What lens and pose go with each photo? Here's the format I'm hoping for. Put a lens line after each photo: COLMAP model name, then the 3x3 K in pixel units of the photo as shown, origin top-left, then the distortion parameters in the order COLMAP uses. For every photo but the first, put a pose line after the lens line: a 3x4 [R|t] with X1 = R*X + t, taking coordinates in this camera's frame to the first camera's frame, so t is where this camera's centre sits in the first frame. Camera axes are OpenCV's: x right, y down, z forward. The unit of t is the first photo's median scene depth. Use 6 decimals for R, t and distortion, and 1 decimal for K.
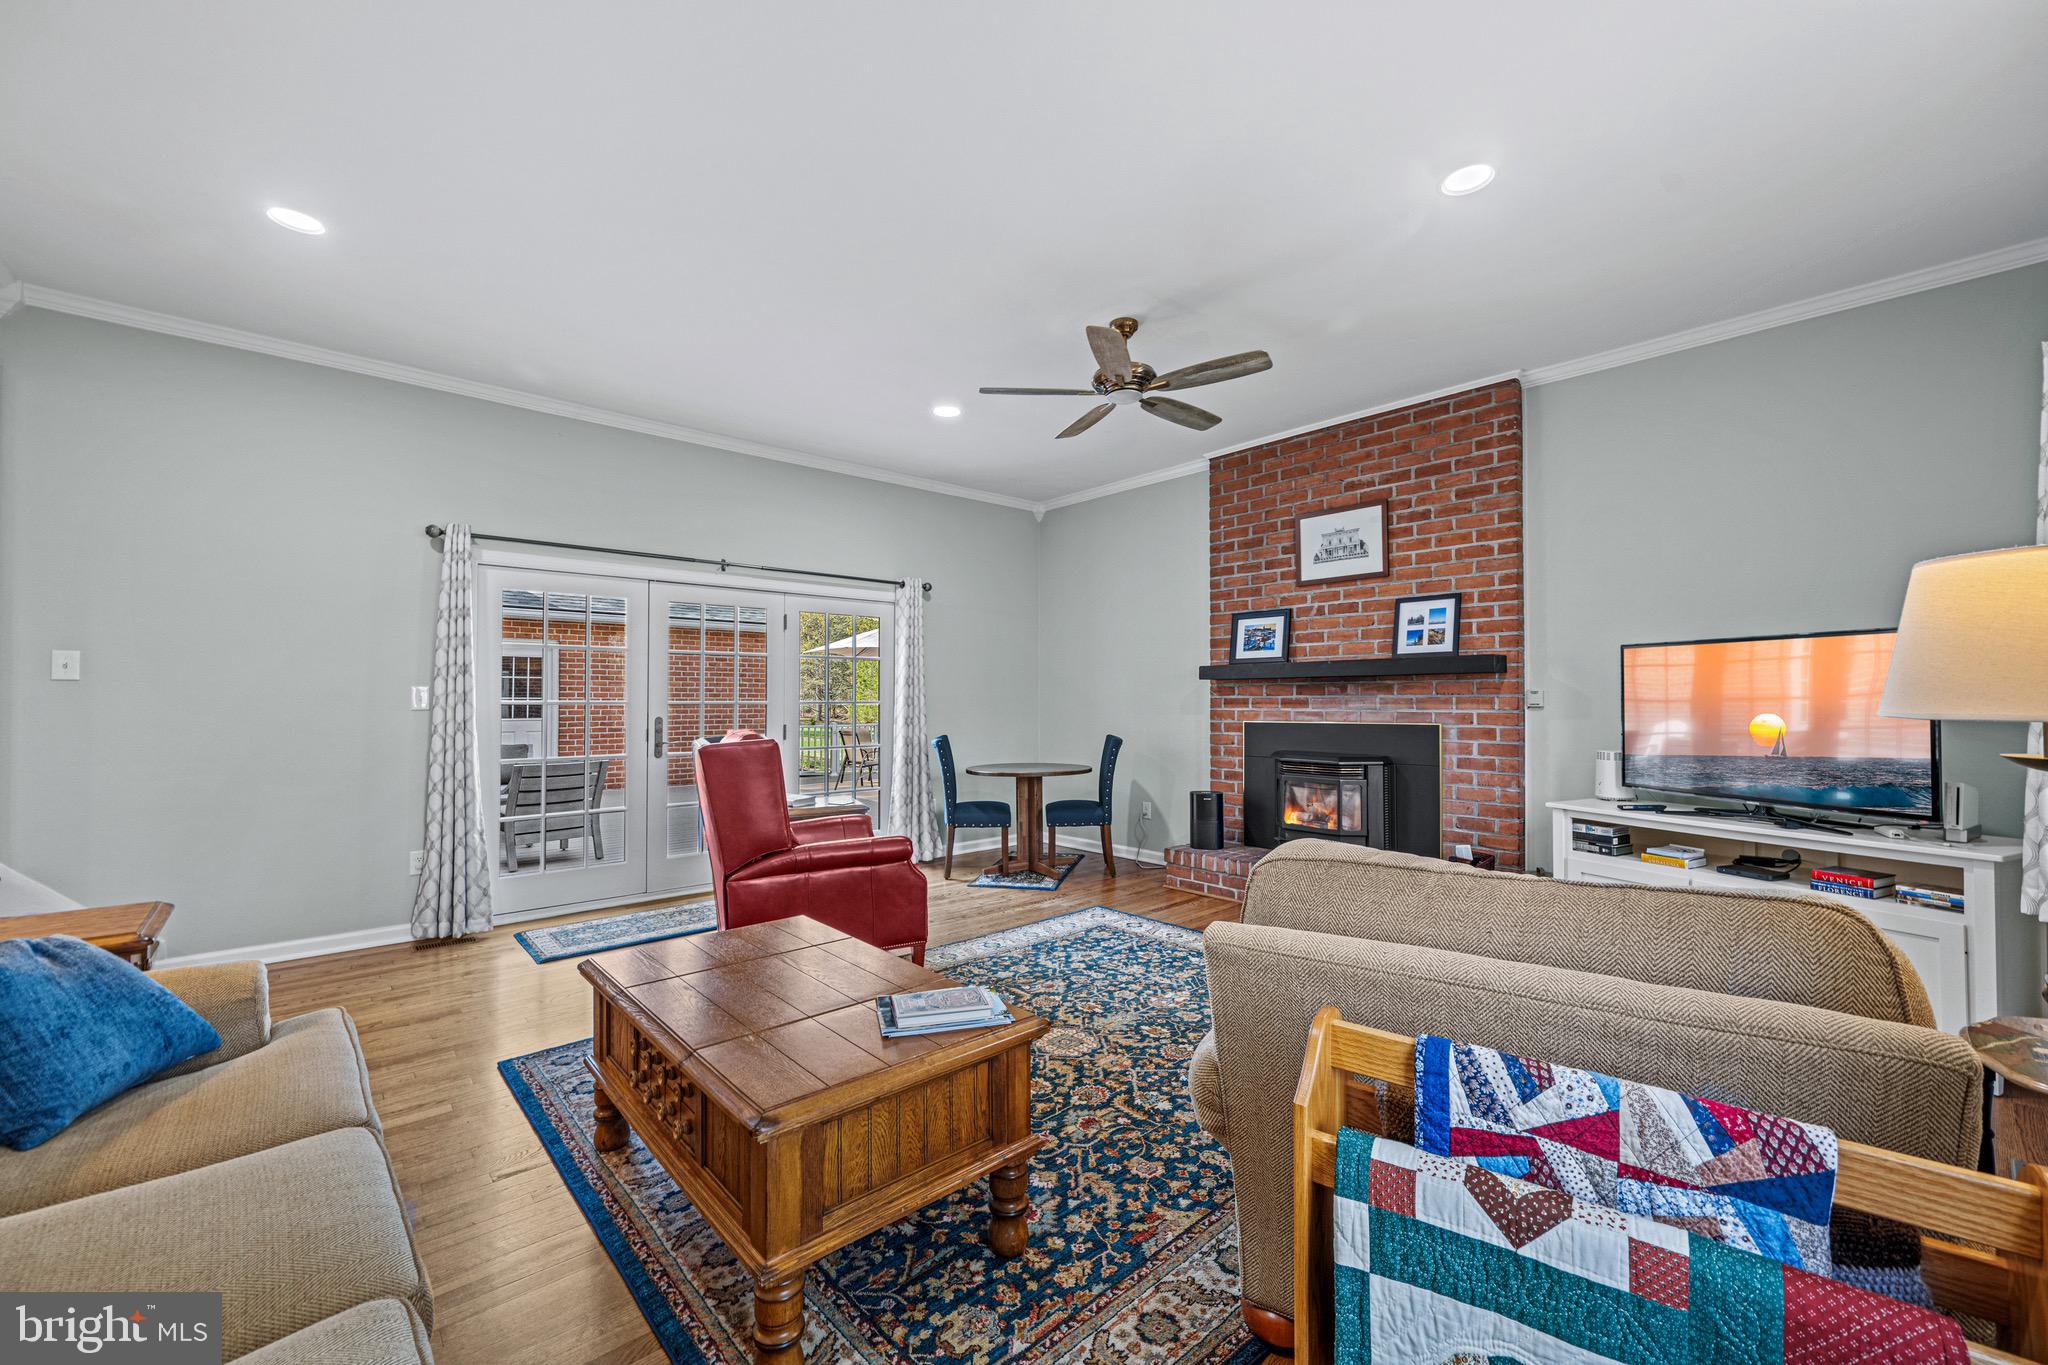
lens RADIAL K [[815.8, 0, 1020.3], [0, 815.8, 692.6], [0, 0, 1]] dist [0.000262, 0.000713]
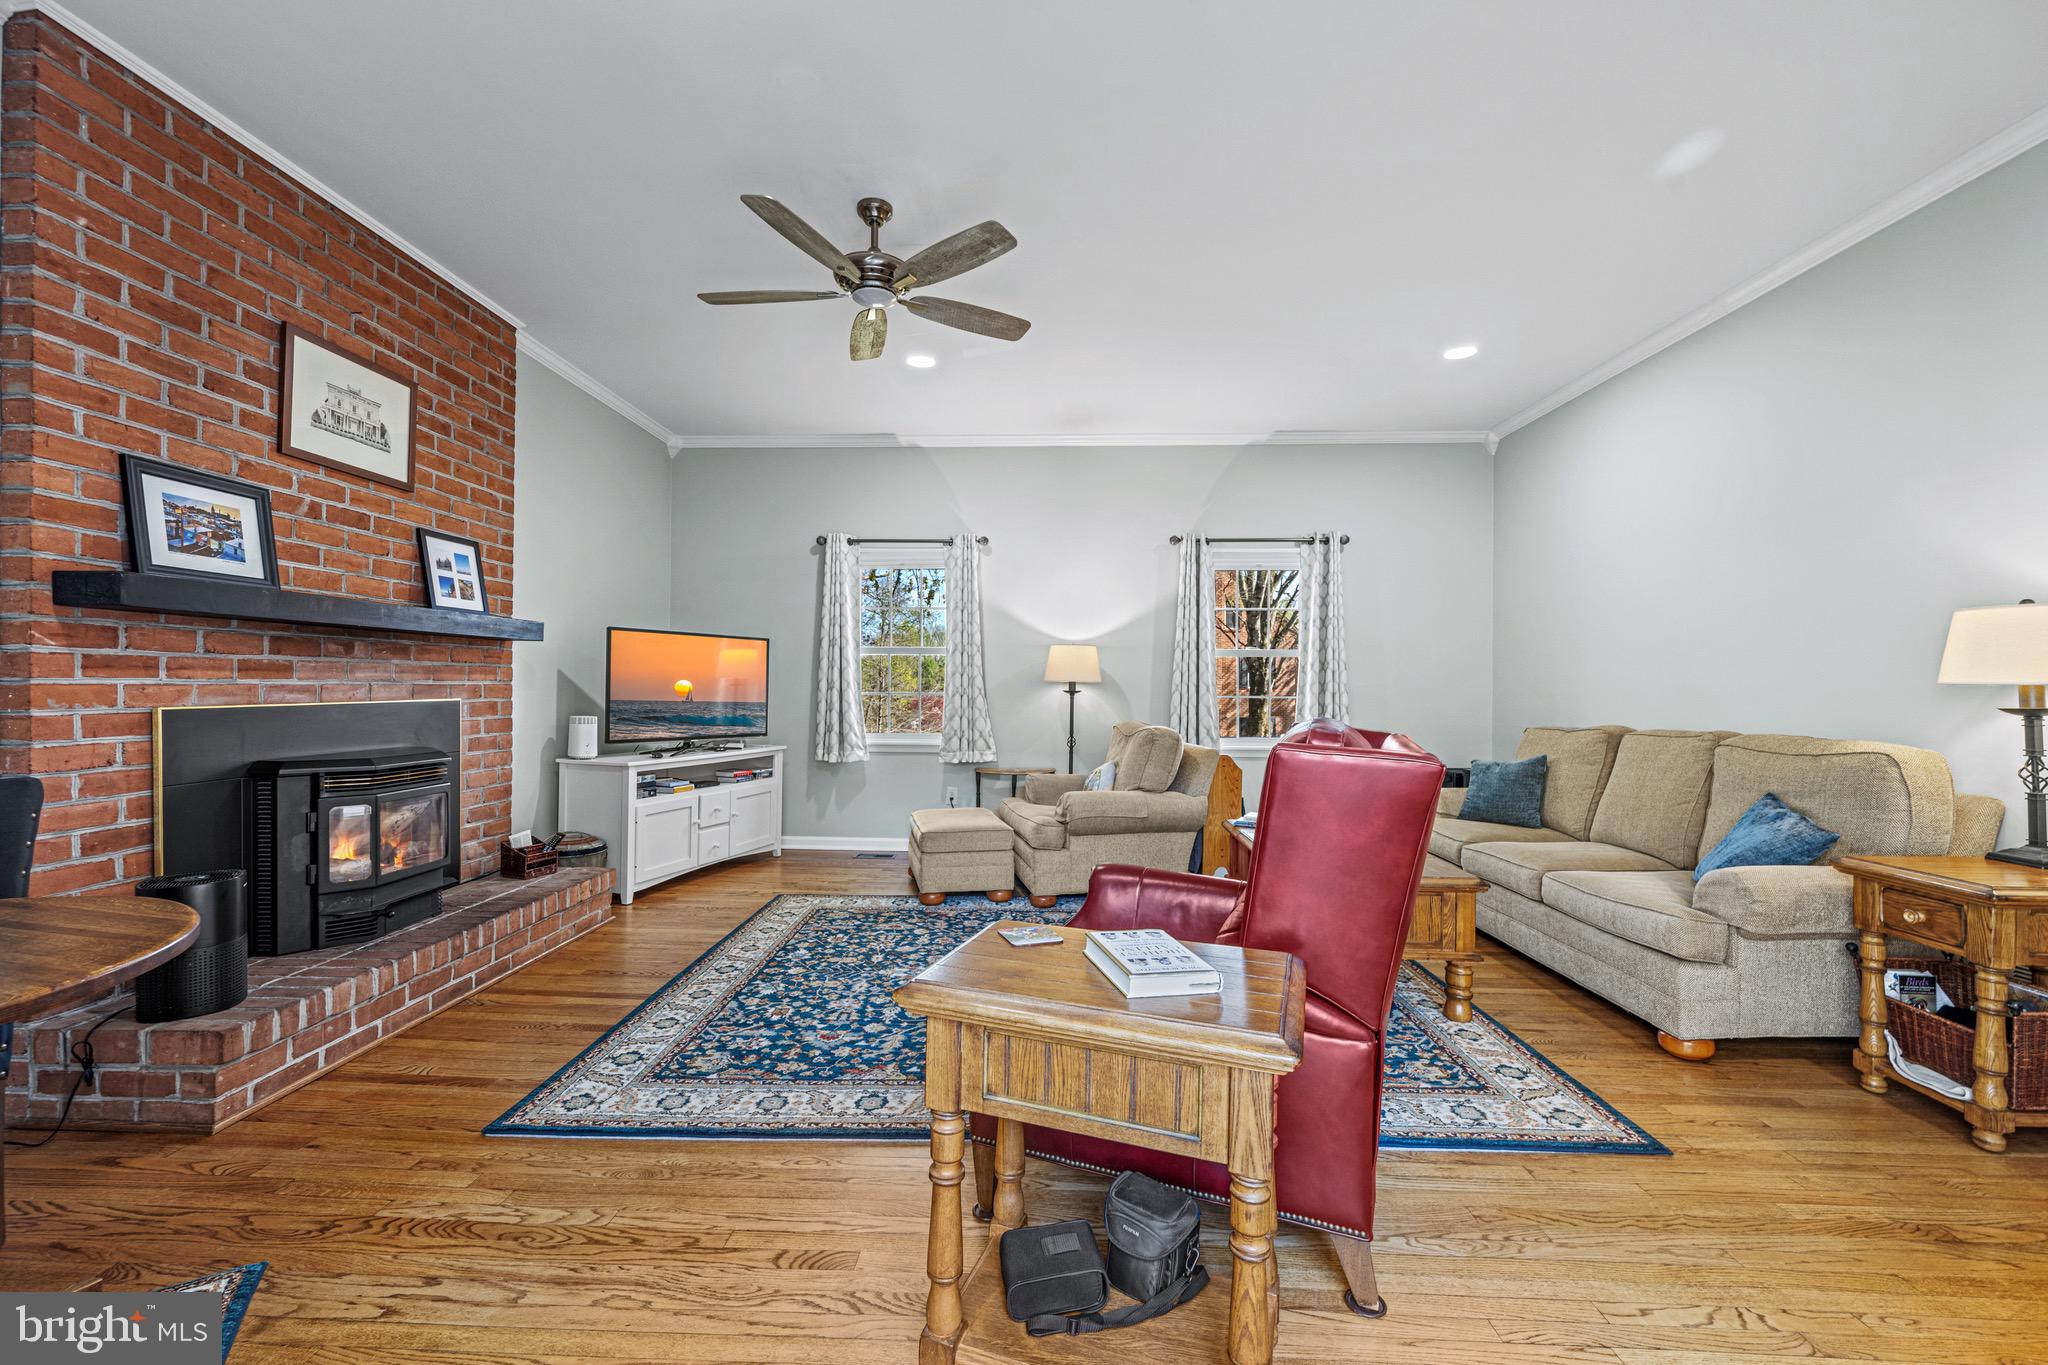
lens RADIAL K [[815.8, 0, 1020.3], [0, 815.8, 692.6], [0, 0, 1]] dist [0.000262, 0.000713]
pose [[-0.717148, -0.009683, 0.696853, -0.419749], [-0.011621, 0.999931, 0.001935, 0.023172], [-0.696824, -0.006710, -0.717211, 1.132233]]
